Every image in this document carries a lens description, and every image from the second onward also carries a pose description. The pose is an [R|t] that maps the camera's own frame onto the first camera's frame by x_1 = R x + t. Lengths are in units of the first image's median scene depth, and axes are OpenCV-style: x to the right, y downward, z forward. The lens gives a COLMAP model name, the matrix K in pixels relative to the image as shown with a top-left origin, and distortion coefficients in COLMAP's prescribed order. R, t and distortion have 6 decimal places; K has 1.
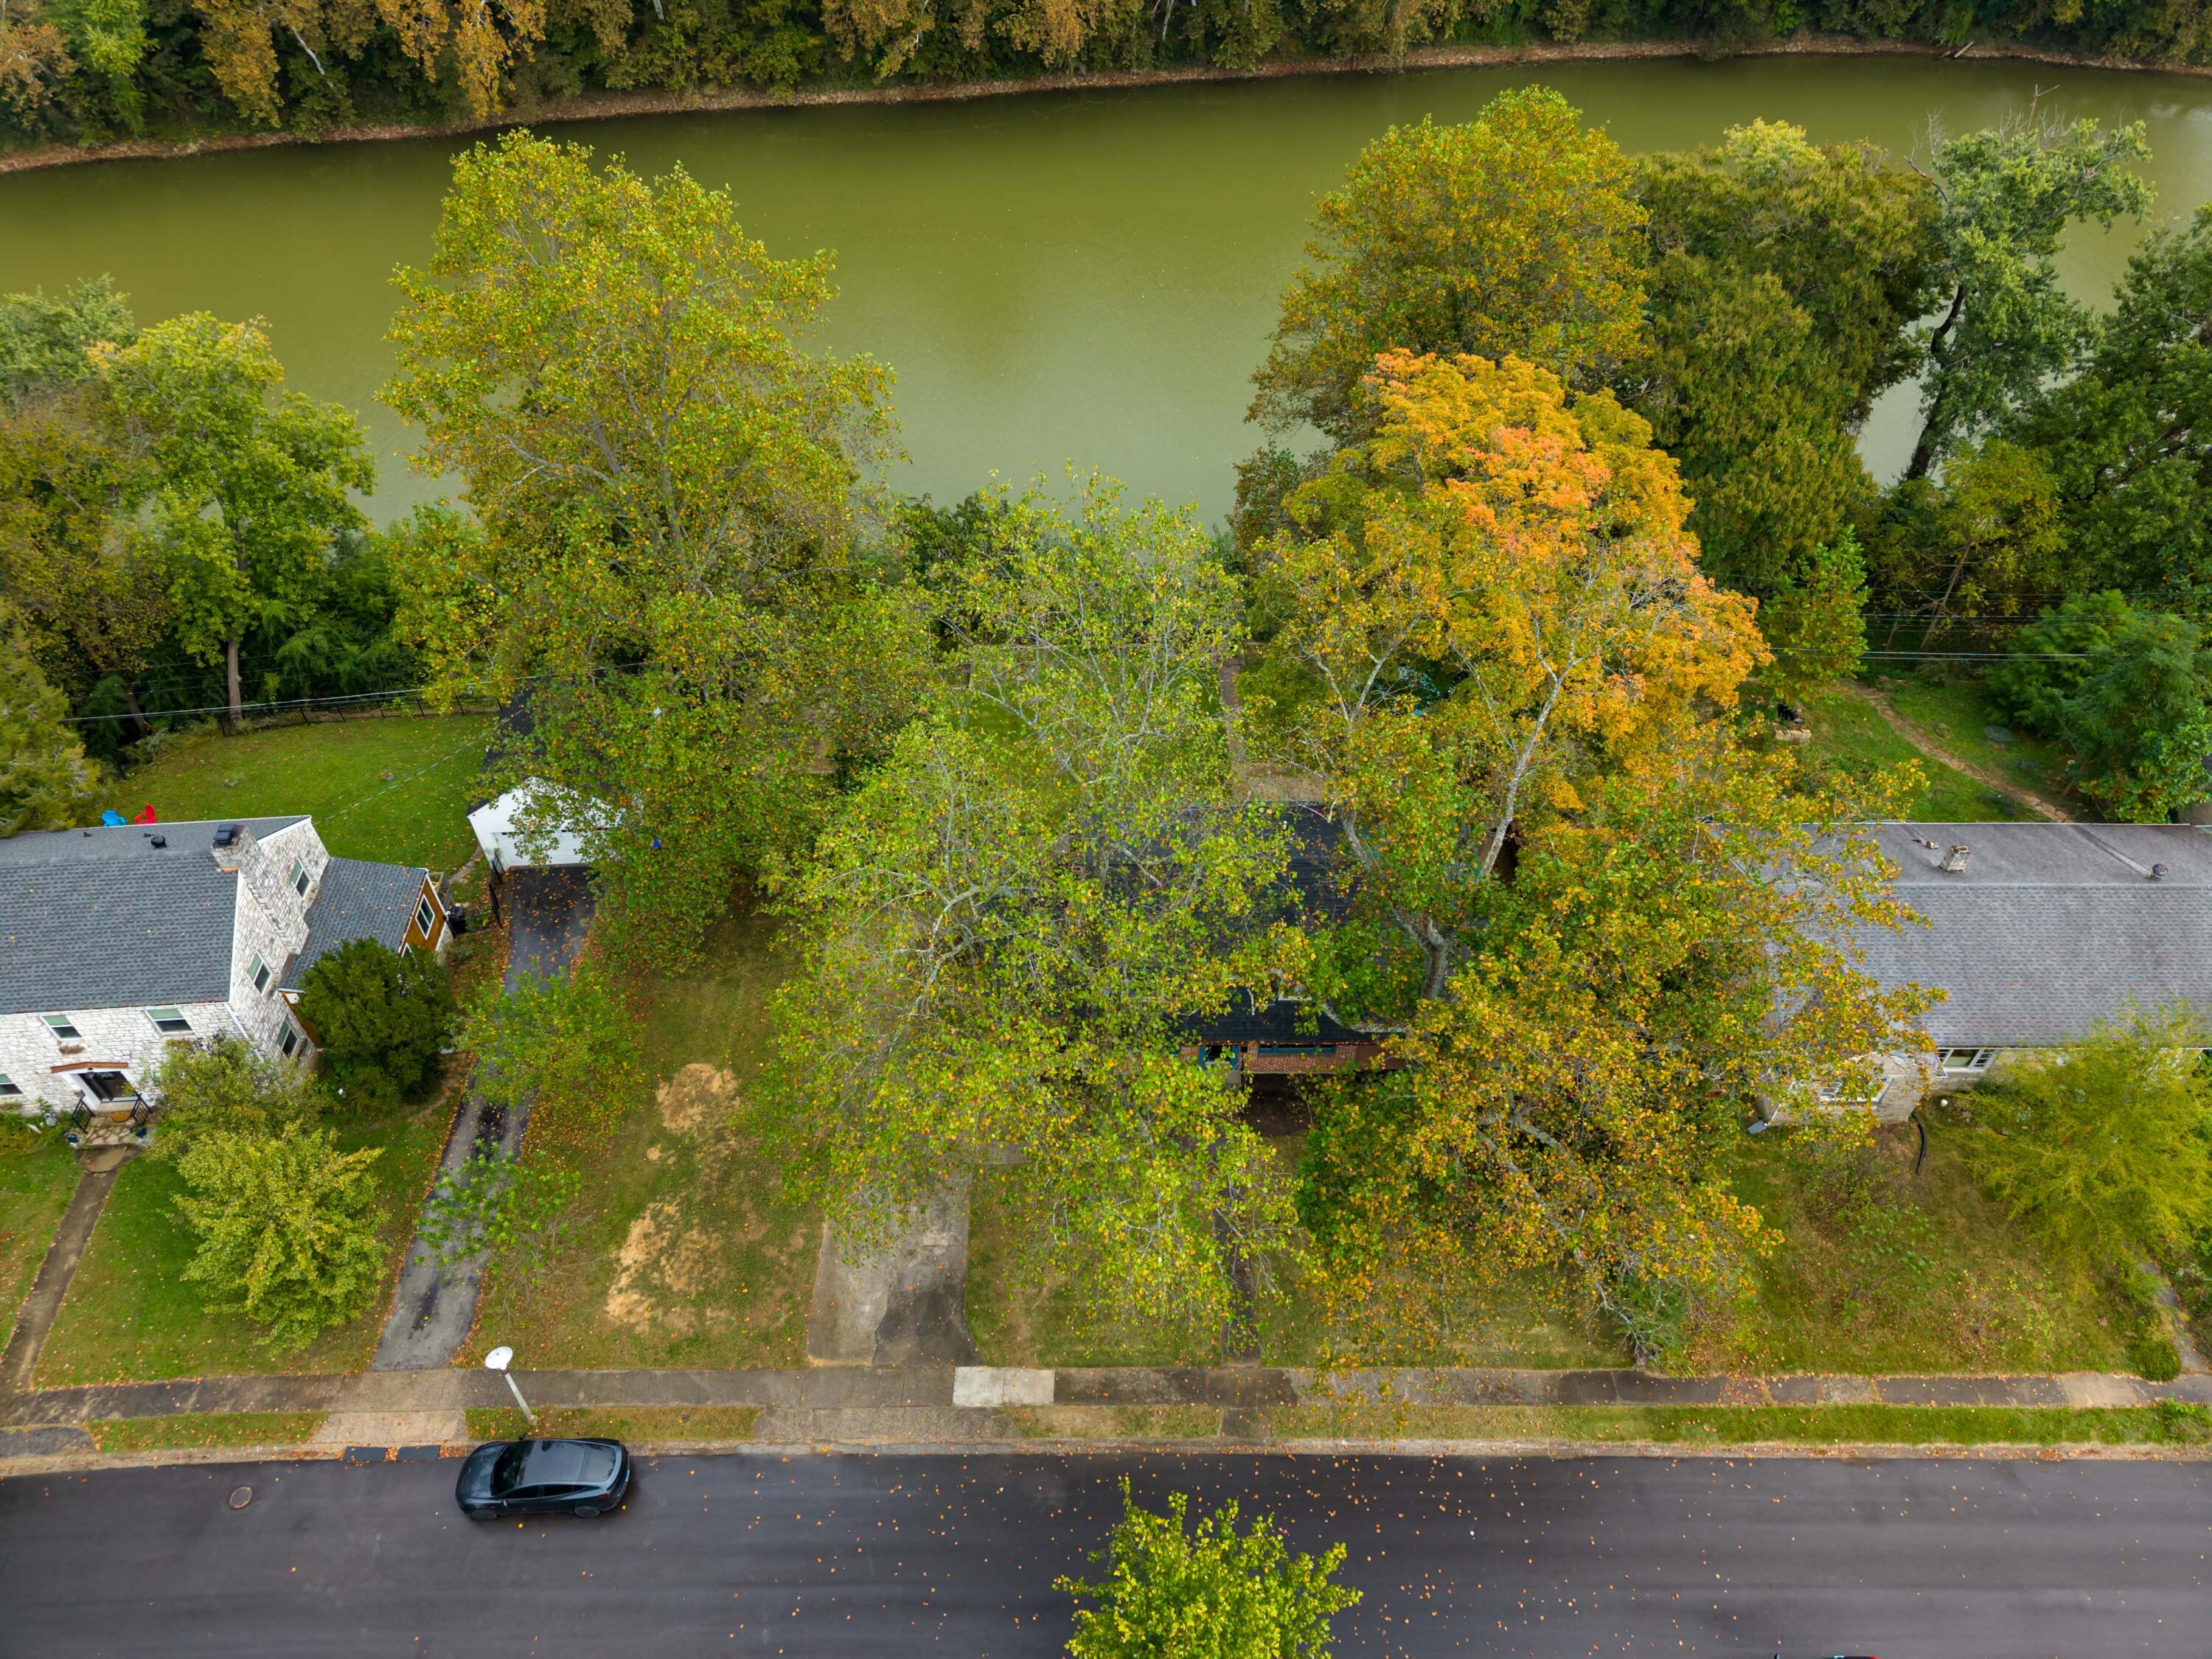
lens RADIAL K [[1517.6, 0, 1101.4], [0, 1517.6, 823.9], [0, 0, 1]] dist [-0.004276, 0.003617]
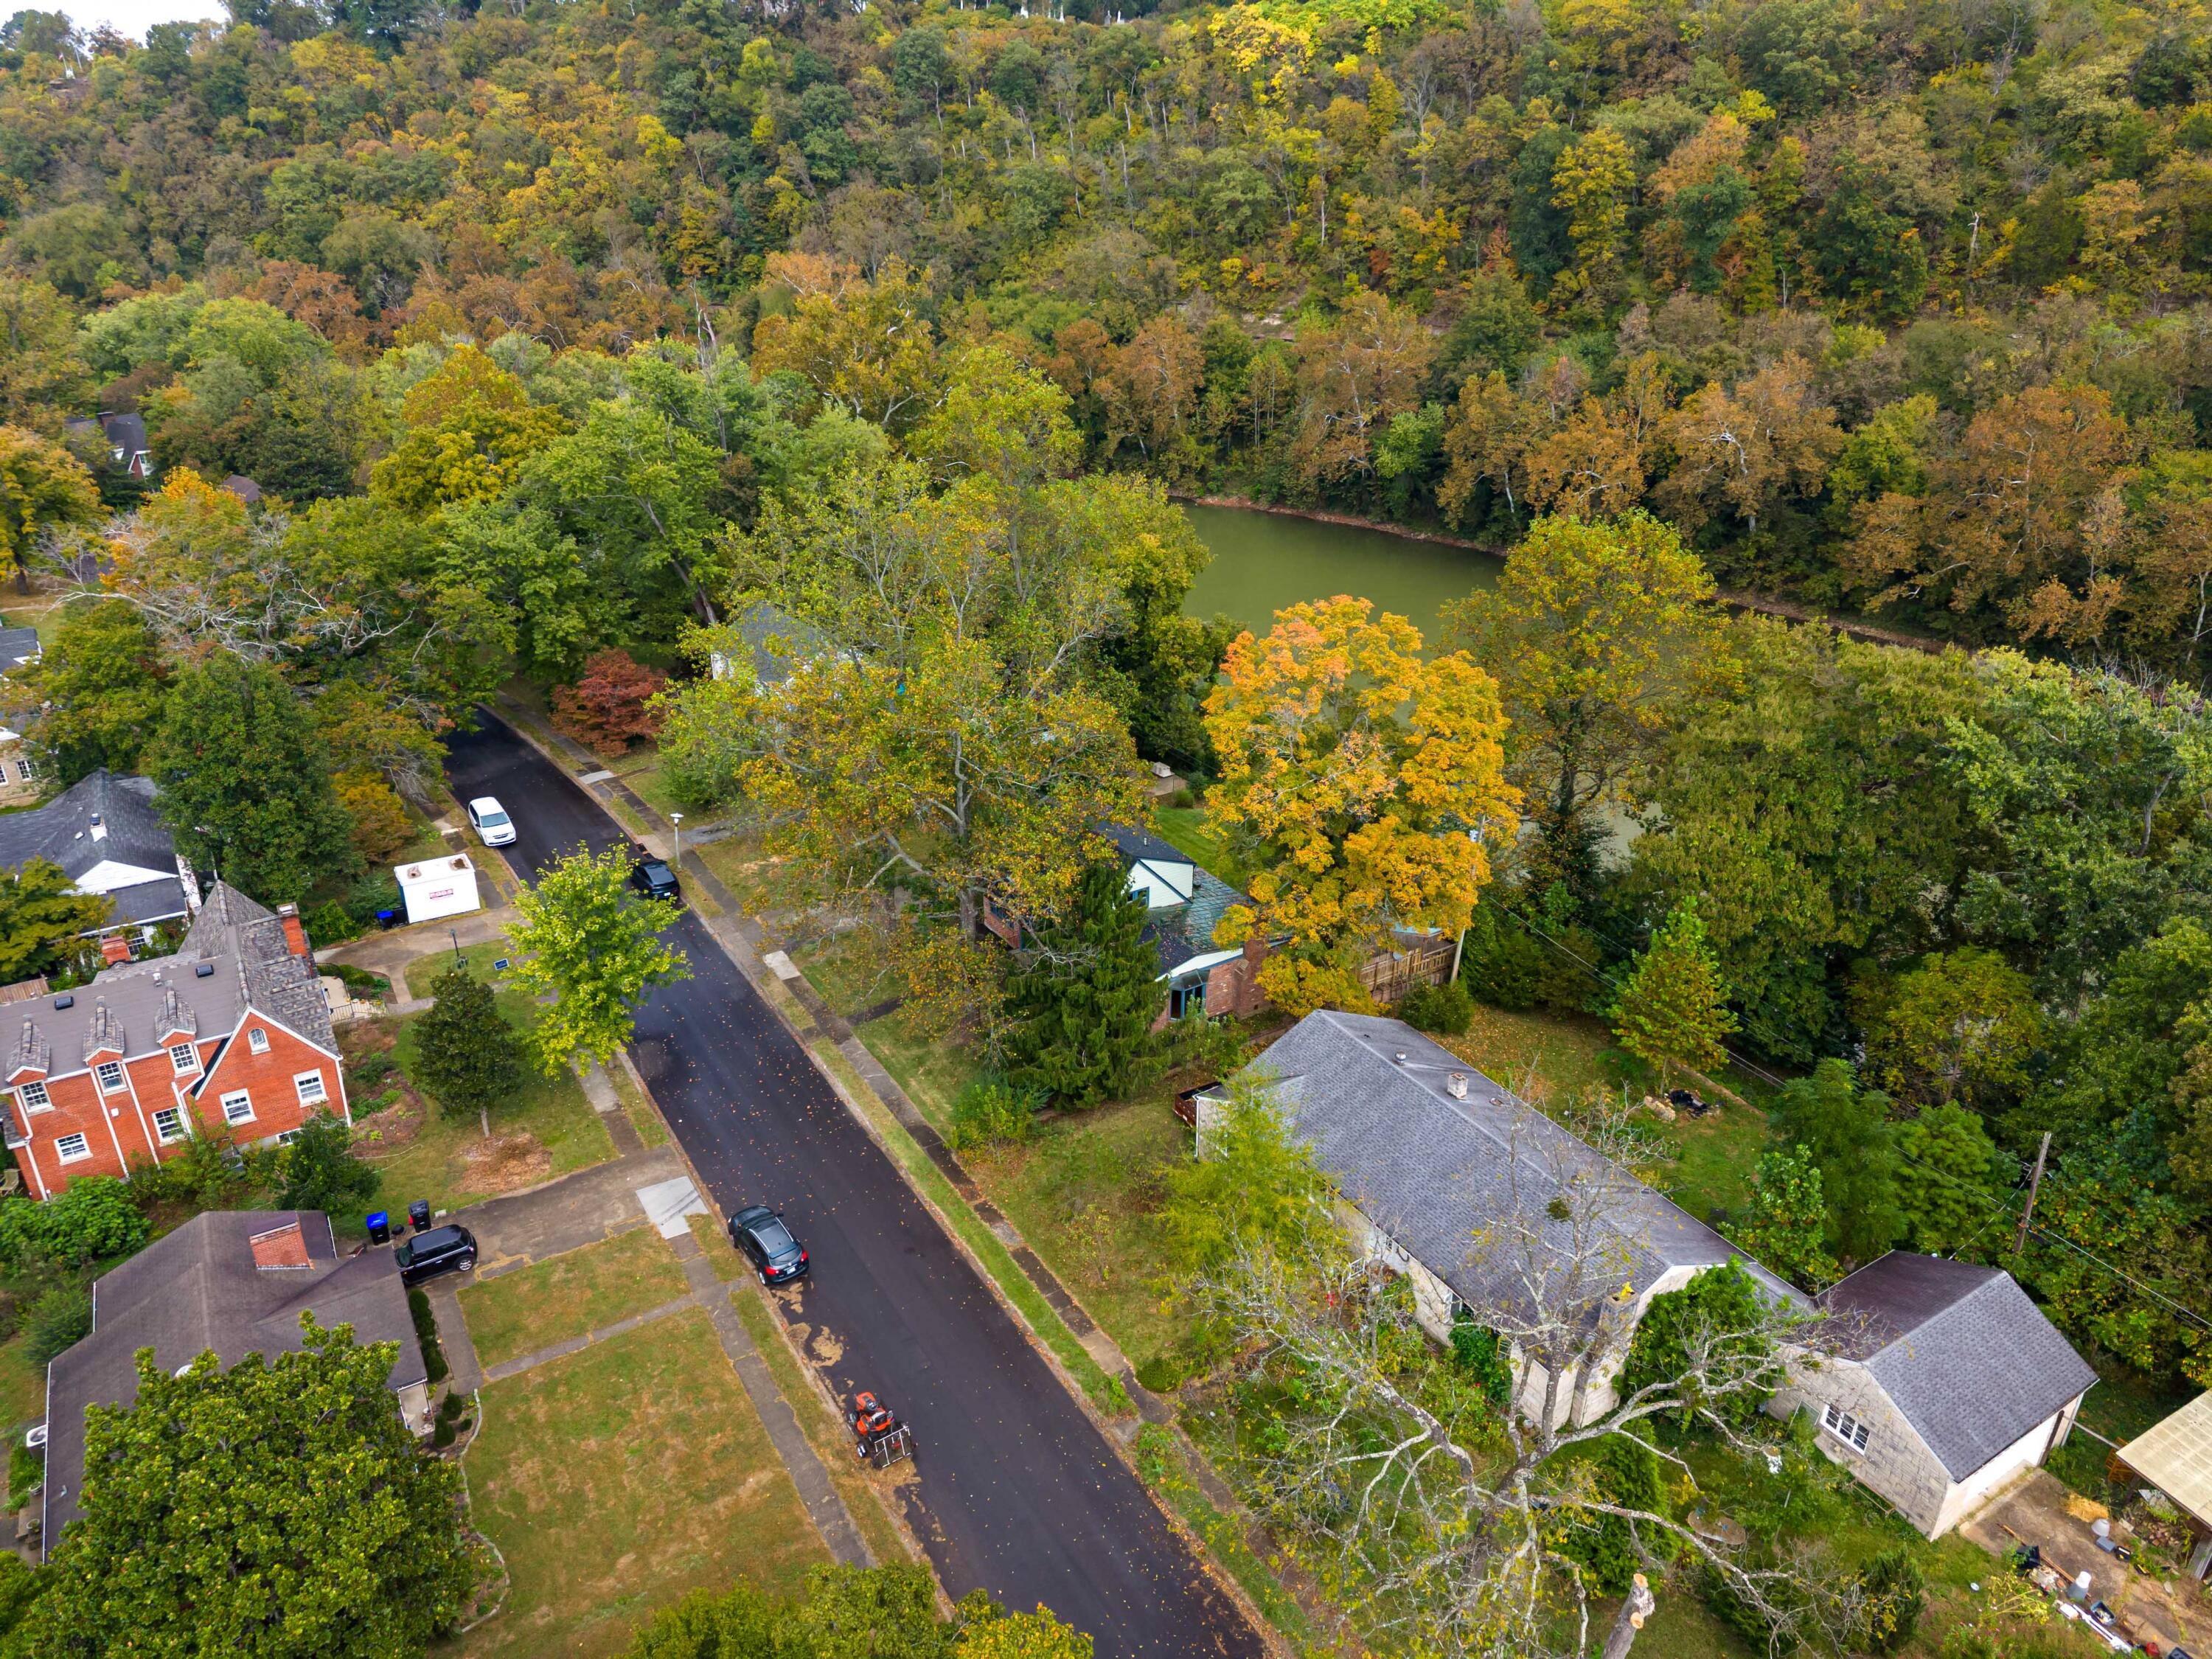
lens RADIAL K [[1487.4, 0, 1106.6], [0, 1487.4, 801.4], [0, 0, 1]] dist [0.034579, -0.043086]
pose [[0.537684, 0.352259, -0.766035, 1.237932], [-0.602742, 0.795892, -0.057080, 0.077720], [0.589574, 0.492413, 0.640260, 0.012453]]
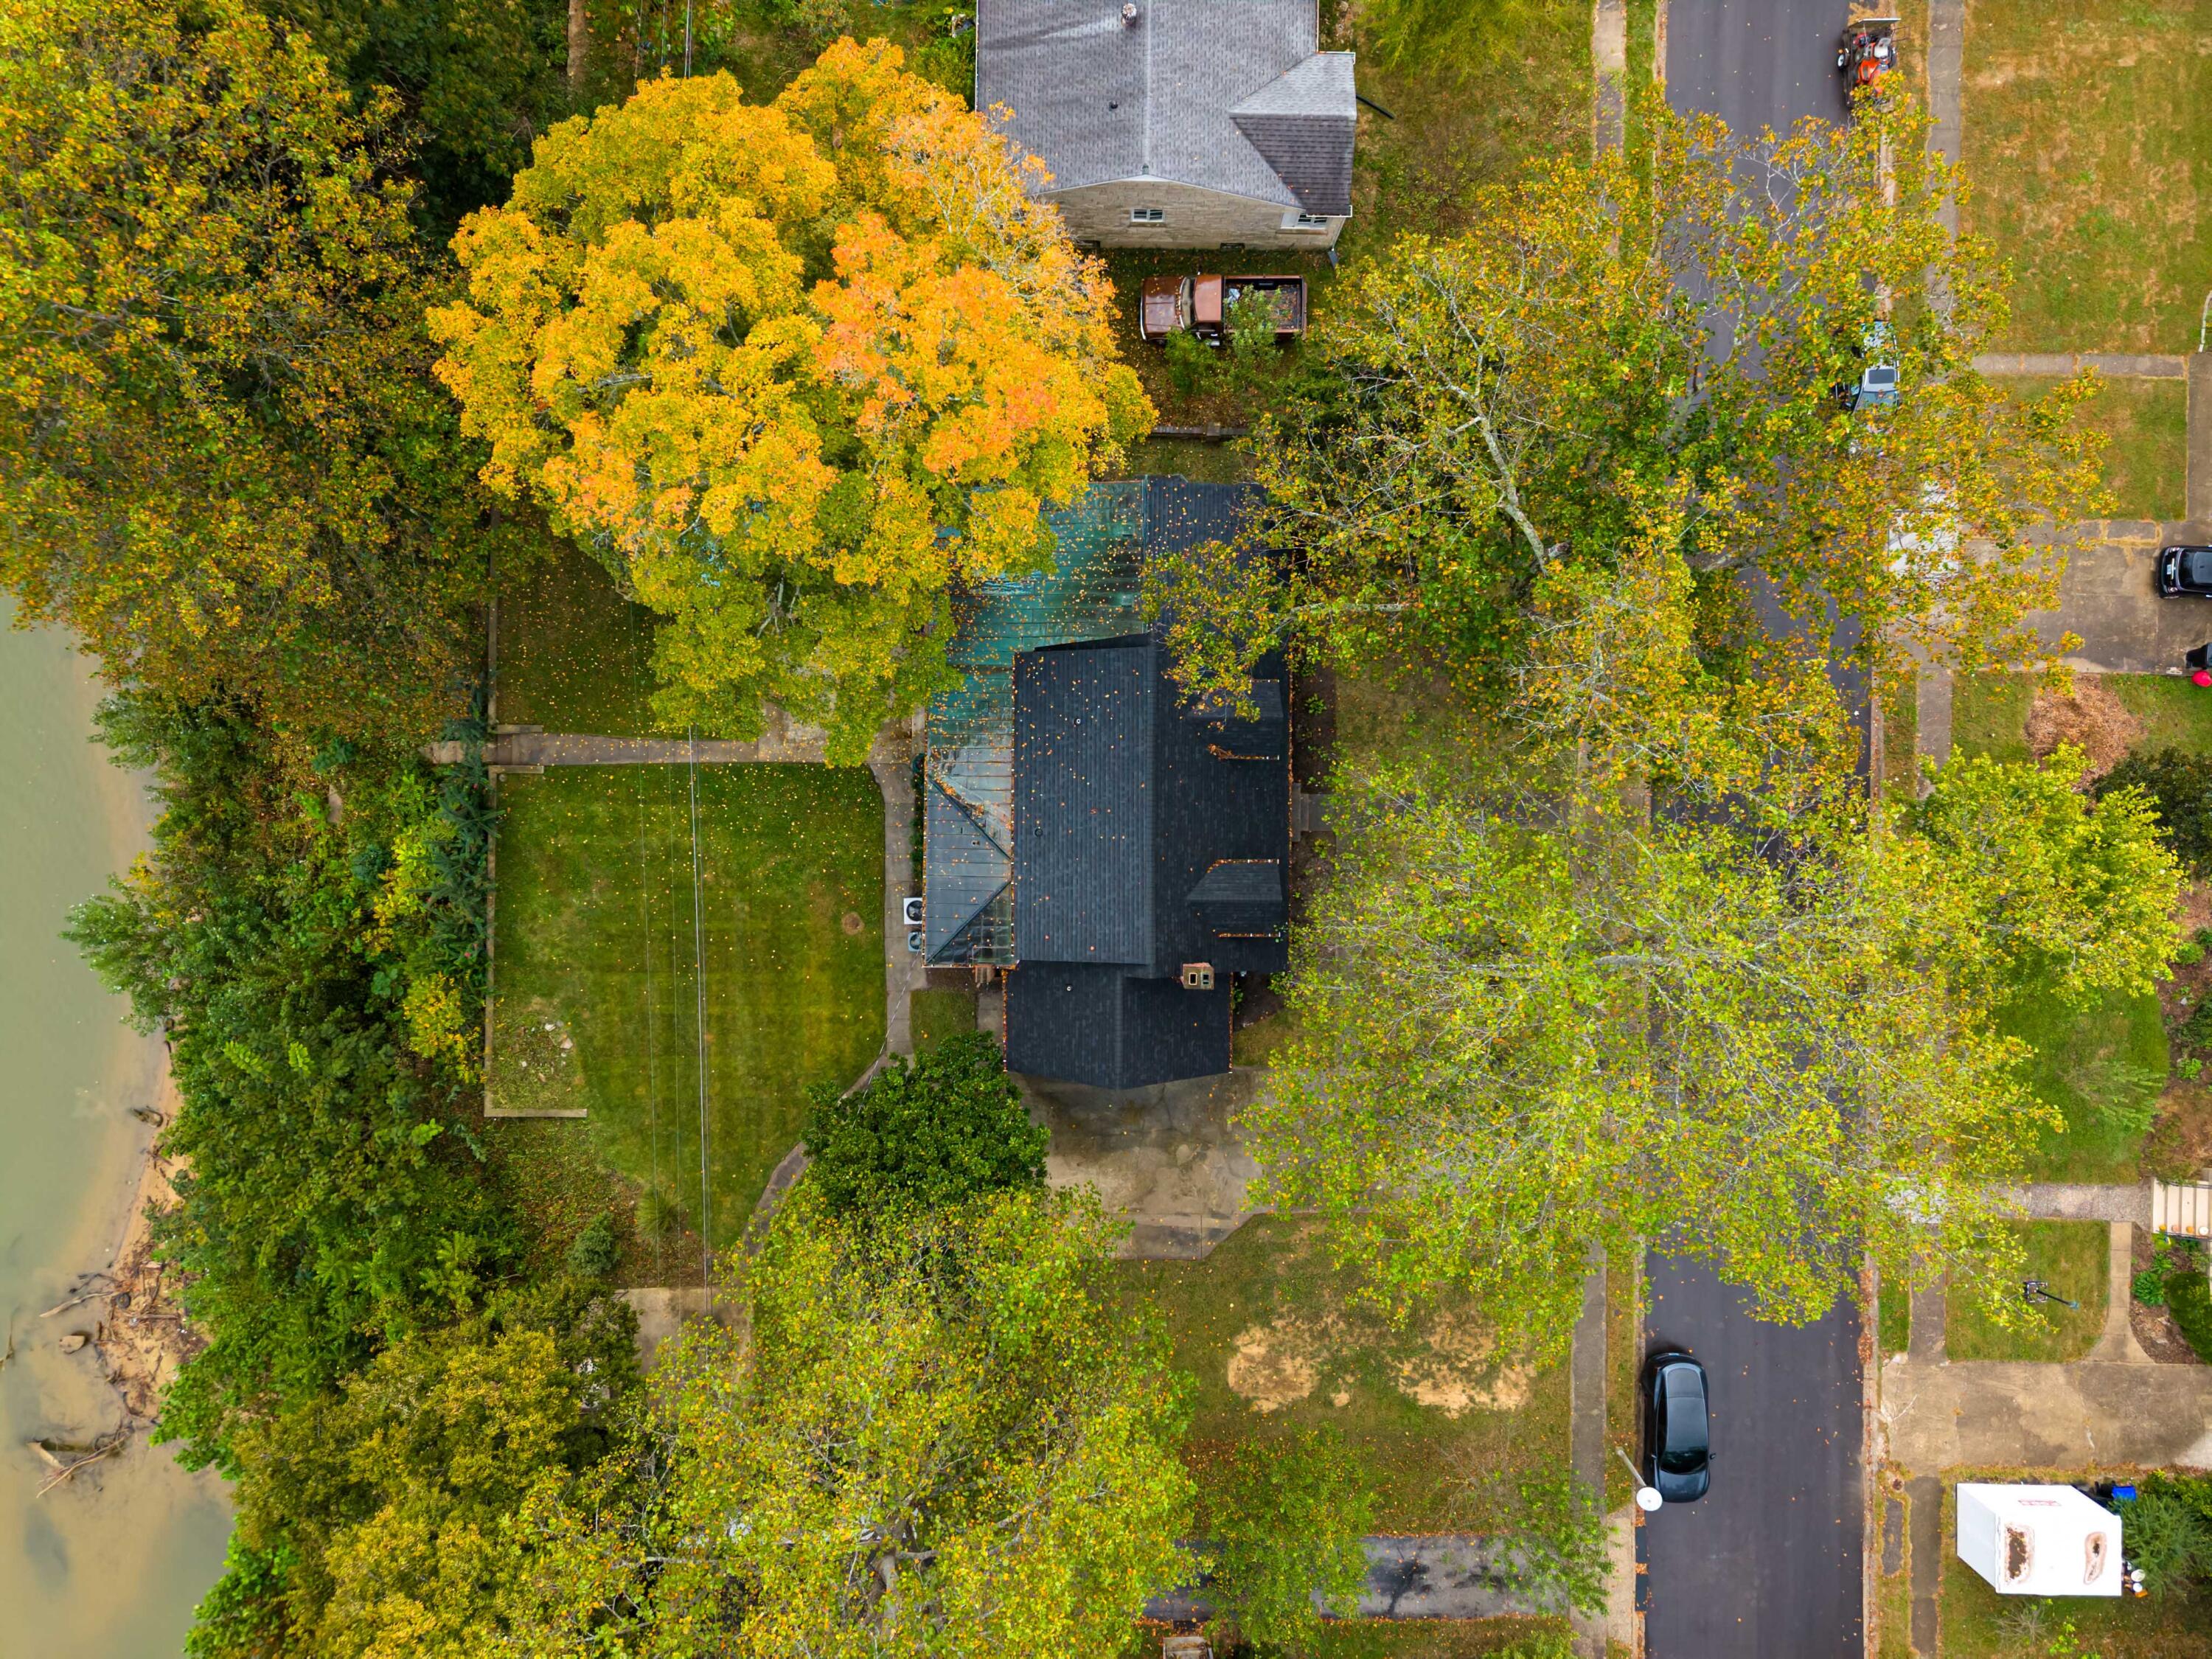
lens RADIAL K [[1471.5, 0, 1116.7], [0, 1471.5, 825.7], [0, 0, 1]] dist [0.008761, -0.006125]
pose [[0.010753, -0.999778, 0.018143, 0.051223], [0.691023, 0.020544, 0.722541, -0.562801], [-0.722753, 0.004768, 0.691090, 0.448806]]
